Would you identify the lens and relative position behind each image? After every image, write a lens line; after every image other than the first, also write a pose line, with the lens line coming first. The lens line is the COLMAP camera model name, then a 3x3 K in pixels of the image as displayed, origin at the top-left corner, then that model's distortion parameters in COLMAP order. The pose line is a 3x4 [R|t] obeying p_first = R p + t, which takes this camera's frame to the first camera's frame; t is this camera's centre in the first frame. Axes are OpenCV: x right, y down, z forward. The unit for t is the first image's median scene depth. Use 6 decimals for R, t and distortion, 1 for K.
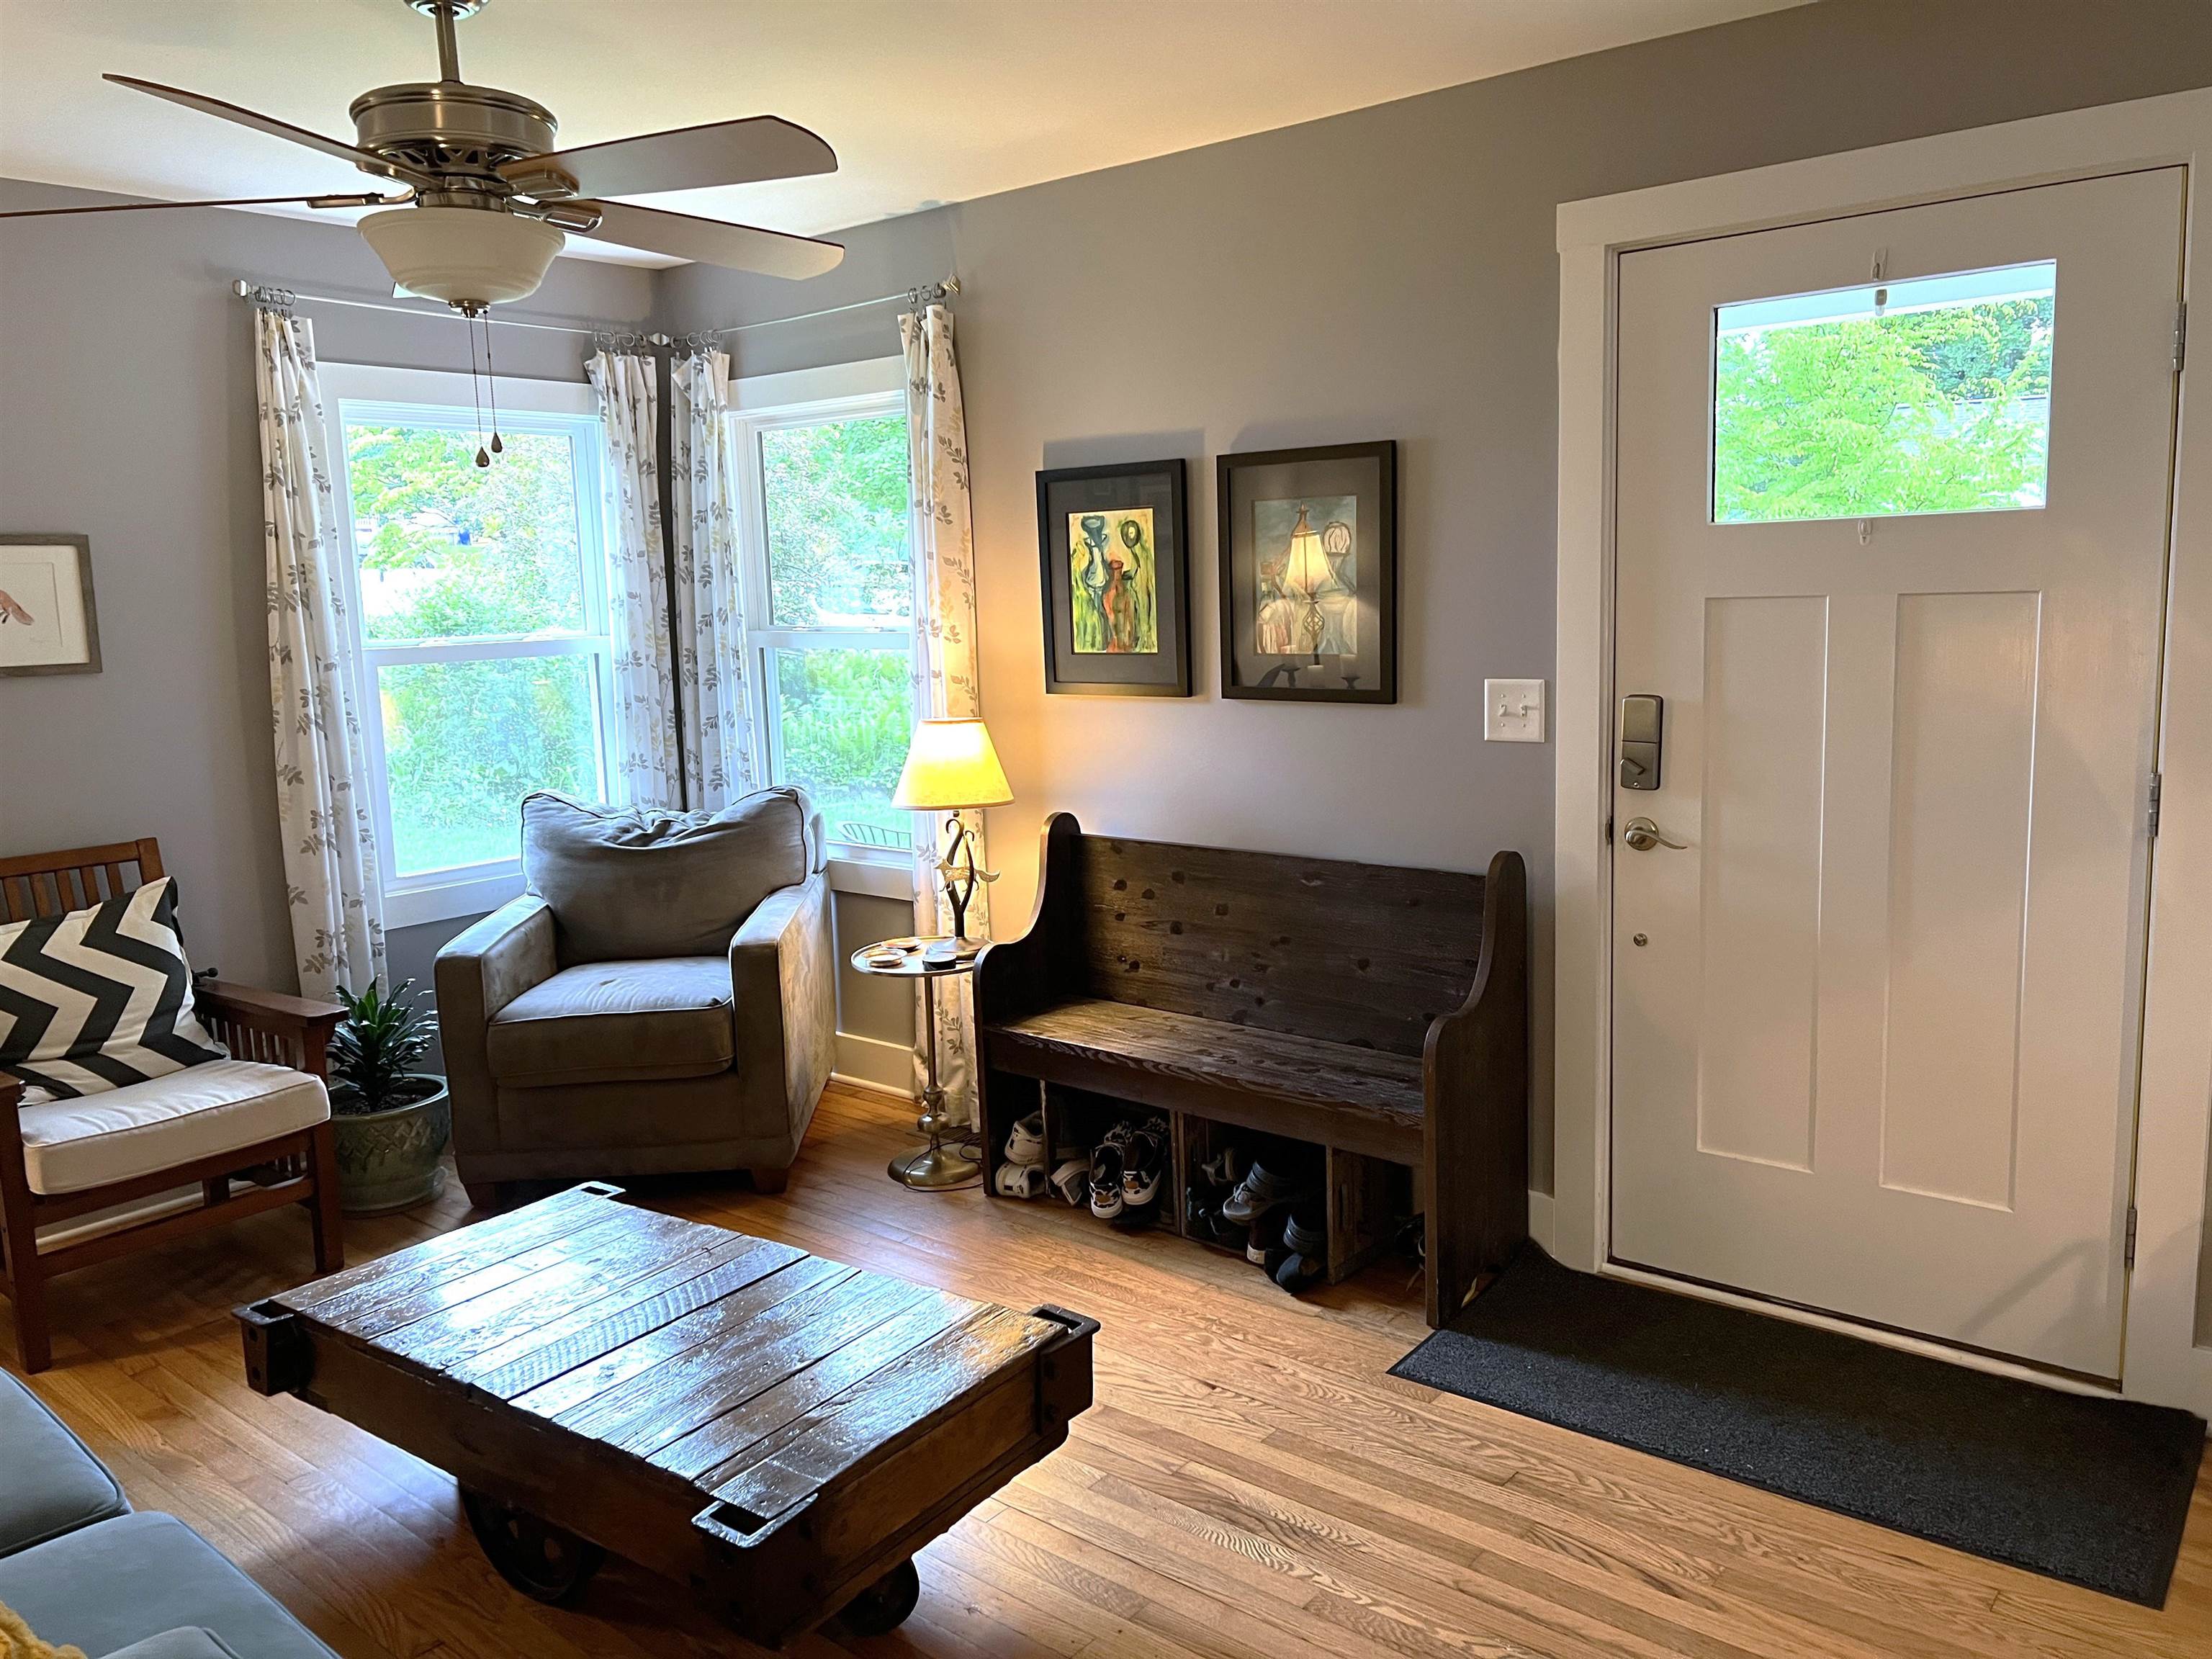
lens RADIAL K [[1633.5, 0, 1106.3], [0, 1633.5, 785.3], [0, 0, 1]] dist [-0.002050, -0.001979]
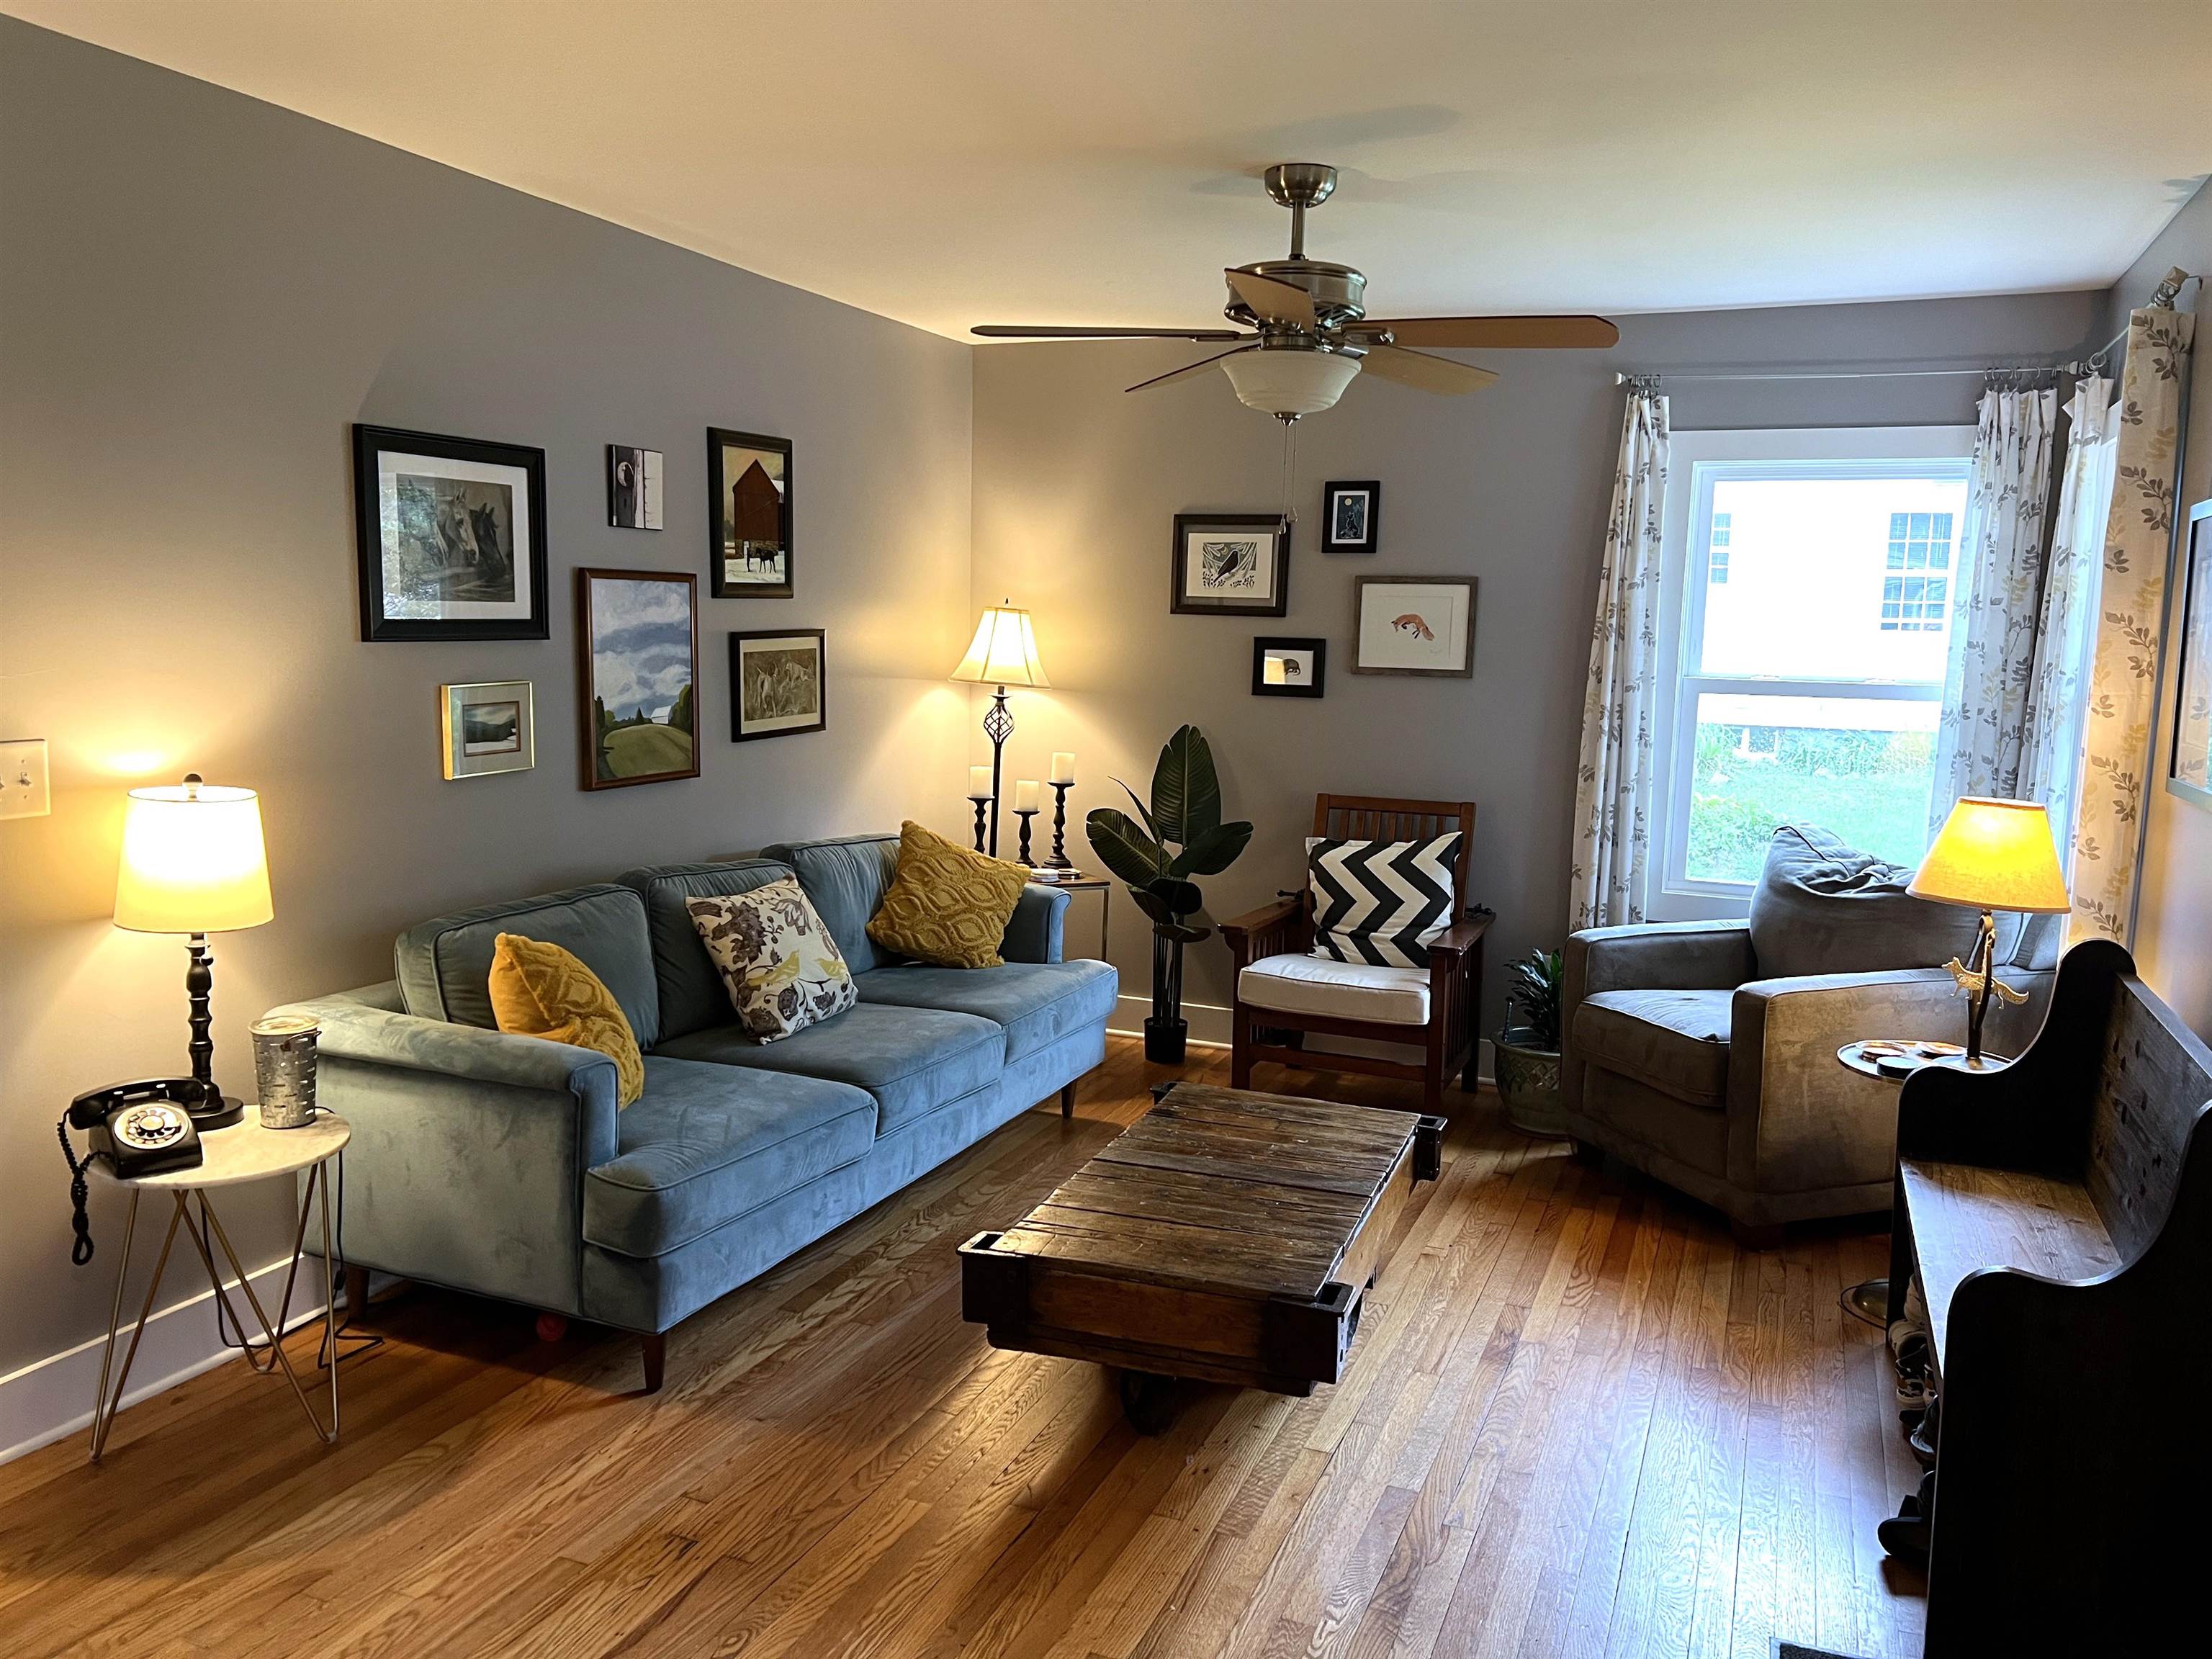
lens RADIAL K [[1647.3, 0, 1106.0], [0, 1647.3, 829.5], [0, 0, 1]] dist [-0.052893, -0.004290]
pose [[0.245959, 0.150774, -0.957482, 0.602972], [-0.144622, 0.982479, 0.117560, -0.057934], [0.958430, 0.109558, 0.263455, 0.335264]]
